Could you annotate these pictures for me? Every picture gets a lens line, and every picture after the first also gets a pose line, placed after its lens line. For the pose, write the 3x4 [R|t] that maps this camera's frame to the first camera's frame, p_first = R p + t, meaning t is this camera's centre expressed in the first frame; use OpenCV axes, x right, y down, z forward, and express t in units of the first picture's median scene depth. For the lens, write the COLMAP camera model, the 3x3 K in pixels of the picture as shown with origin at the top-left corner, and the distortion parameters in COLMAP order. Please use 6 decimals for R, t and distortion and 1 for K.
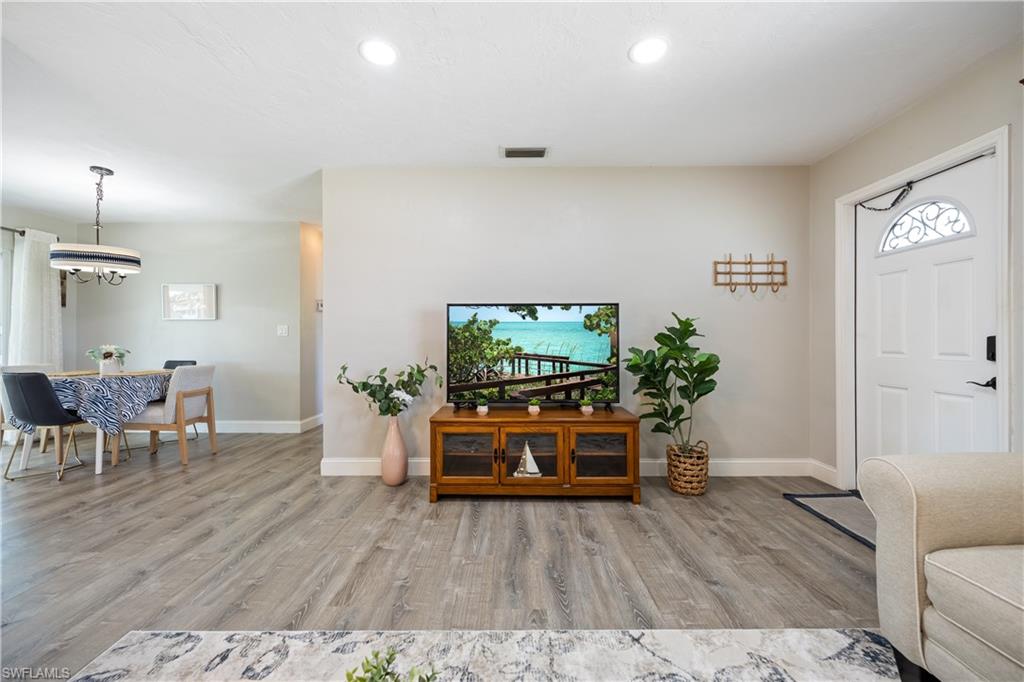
lens RADIAL K [[411.6, 0, 506.4], [0, 411.6, 340.1], [0, 0, 1]] dist [0.000891, -0.000100]
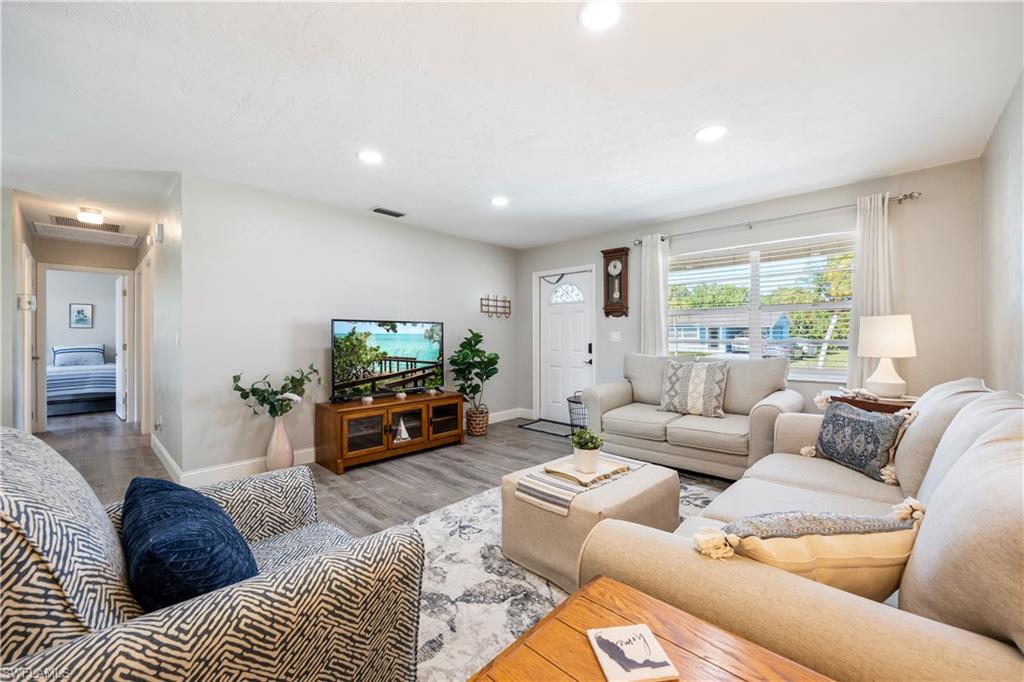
lens RADIAL K [[408.7, 0, 514.6], [0, 408.7, 337.1], [0, 0, 1]] dist [0.000183, 0.000026]
pose [[0.672224, 0.000131, 0.740348, -0.692725], [0.001547, 0.999998, -0.001581, -0.031034], [-0.740346, 0.002208, 0.672222, -0.243072]]
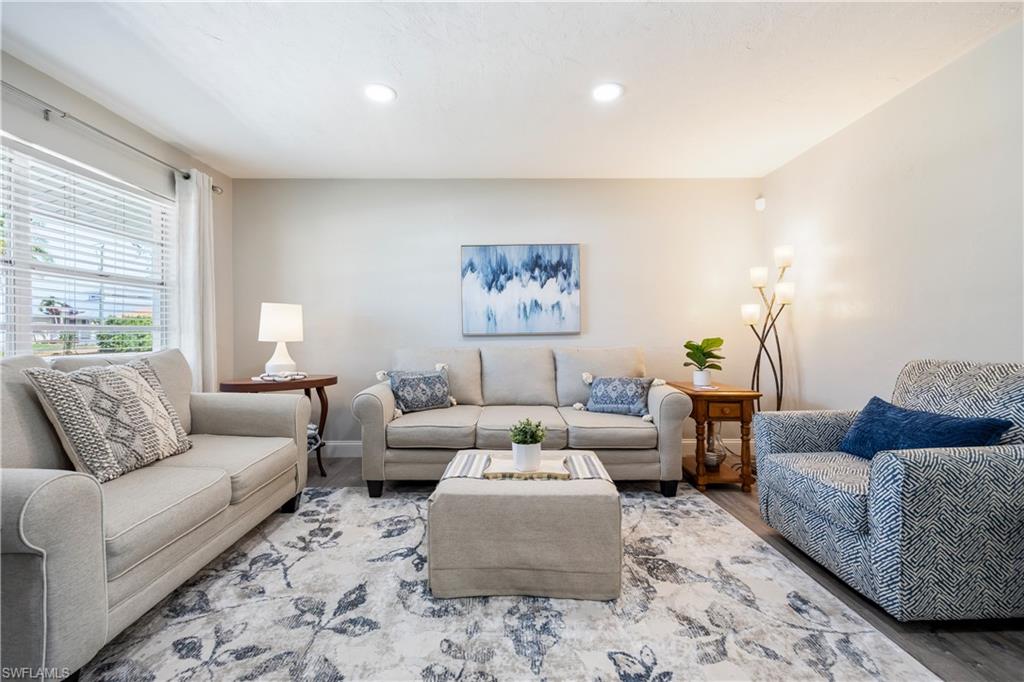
lens RADIAL K [[411.7, 0, 507.8], [0, 411.7, 335.7], [0, 0, 1]] dist [0.006796, -0.000116]
pose [[-0.999824, 0.004112, -0.018319, -0.005780], [0.004009, 0.999976, 0.005674, -0.003093], [0.018342, 0.005600, -0.999816, 0.817583]]
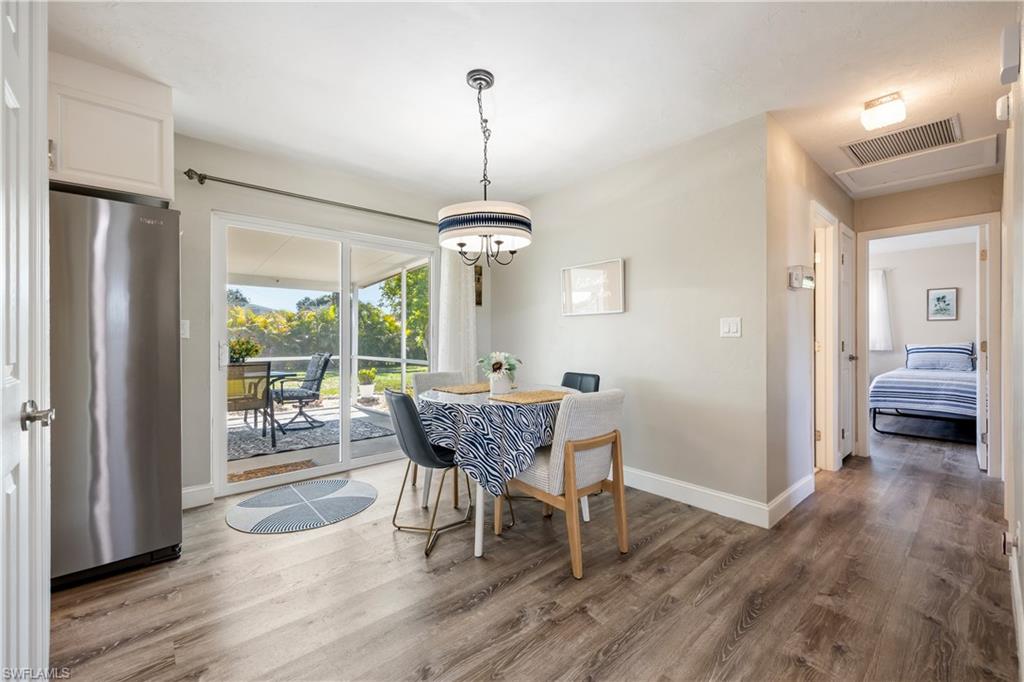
lens RADIAL K [[417.1, 0, 513.9], [0, 417.1, 338.5], [0, 0, 1]] dist [0.000067, 0.000023]
pose [[0.672120, 0.000076, -0.740443, -0.522042], [0.000850, 0.999999, 0.000875, -0.013888], [0.740442, -0.001217, 0.672119, 0.669947]]
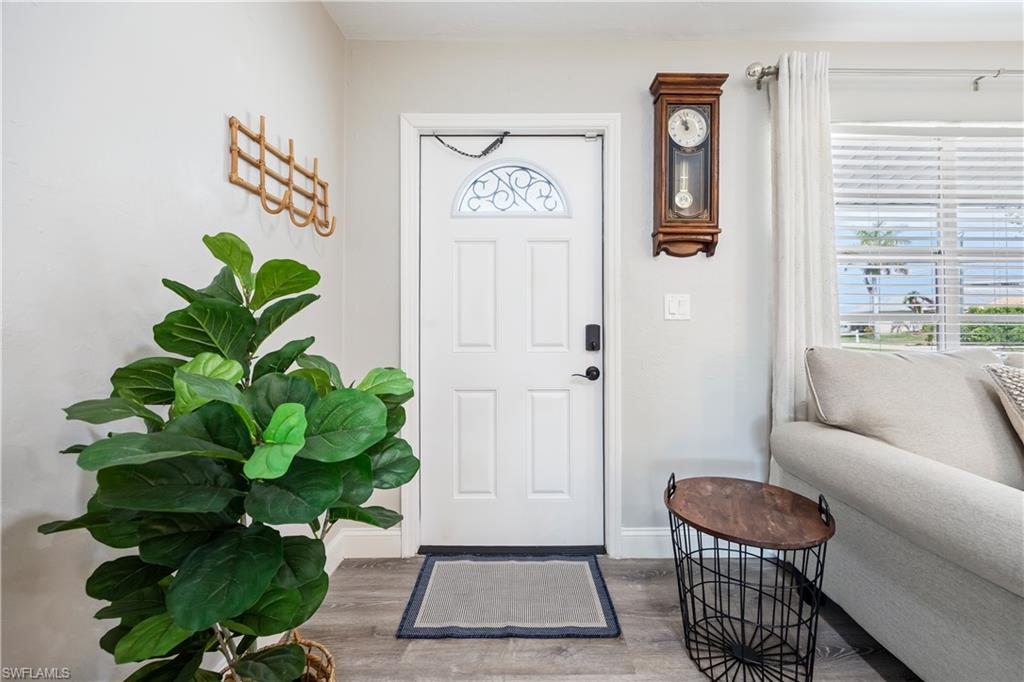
lens RADIAL K [[415.4, 0, 525.5], [0, 415.4, 320.8], [0, 0, 1]] dist [-0.000497, 0.000015]
pose [[-0.016902, 0.014971, 0.999745, 0.140613], [0.001066, 0.999888, -0.014955, -0.002838], [-0.999857, 0.000813, -0.016916, 0.803821]]
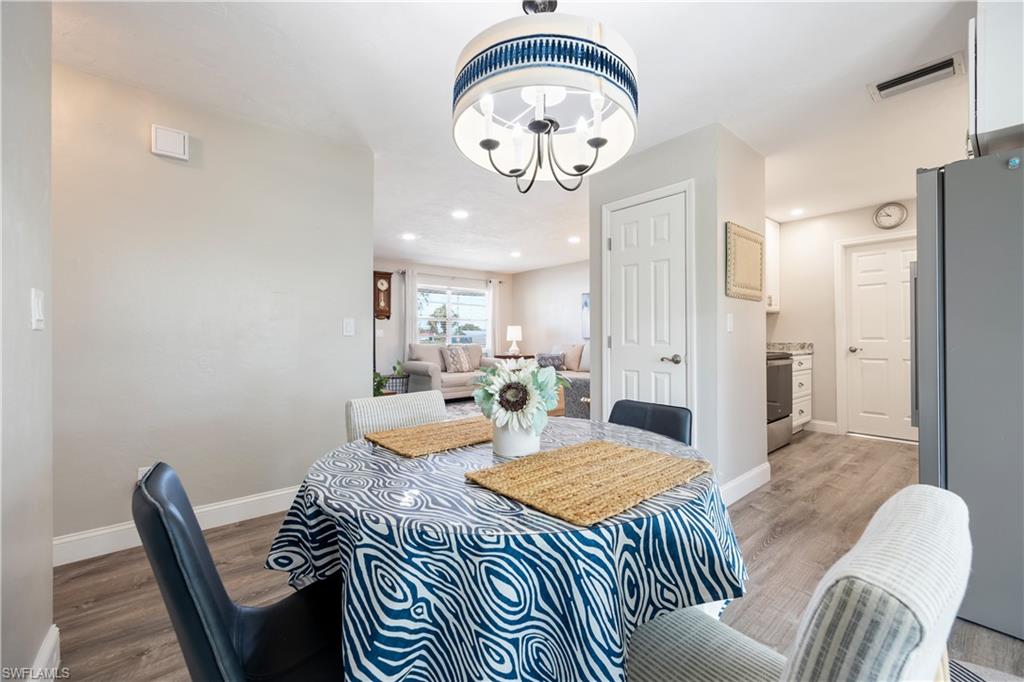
lens RADIAL K [[413.8, 0, 517.9], [0, 413.8, 334.9], [0, 0, 1]] dist [0.001315, 0.000223]
pose [[-0.653835, 0.008896, 0.756585, -1.486293], [0.006524, 0.999960, -0.006120, -0.005983], [-0.756609, 0.000935, -0.653867, 1.491619]]
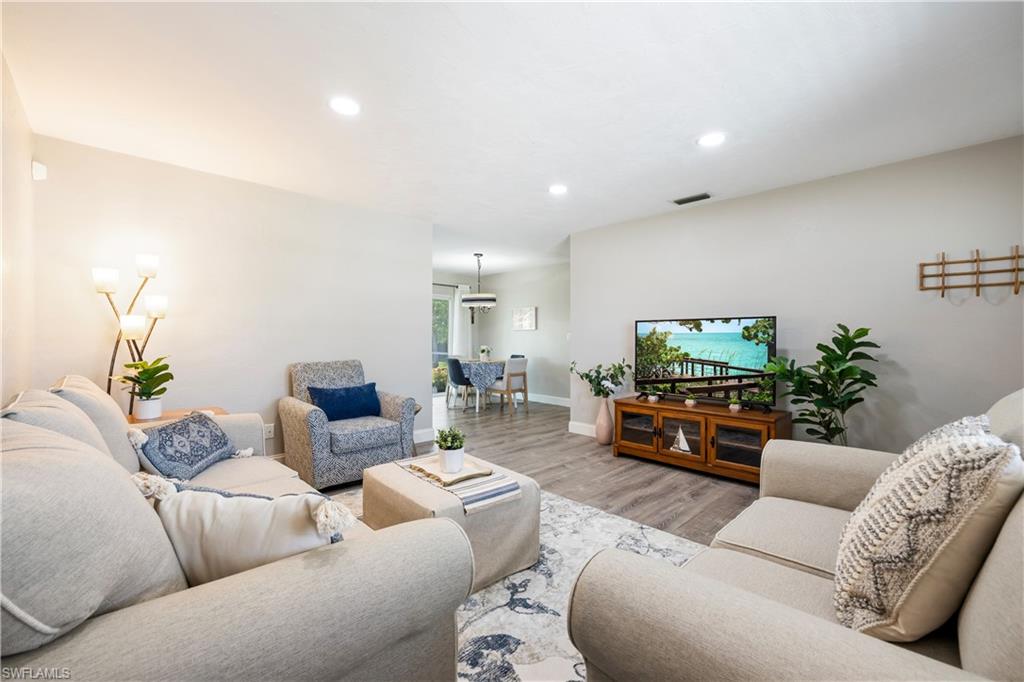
lens RADIAL K [[421.0, 0, 512.0], [0, 421.0, 341.0], [0, 0, 1]] dist [-0.003315, -0.000180]
pose [[0.705134, 0.007383, -0.709036, 0.572018], [-0.002785, 0.999967, 0.007643, -0.028902], [0.709069, -0.003414, 0.705131, -0.298557]]
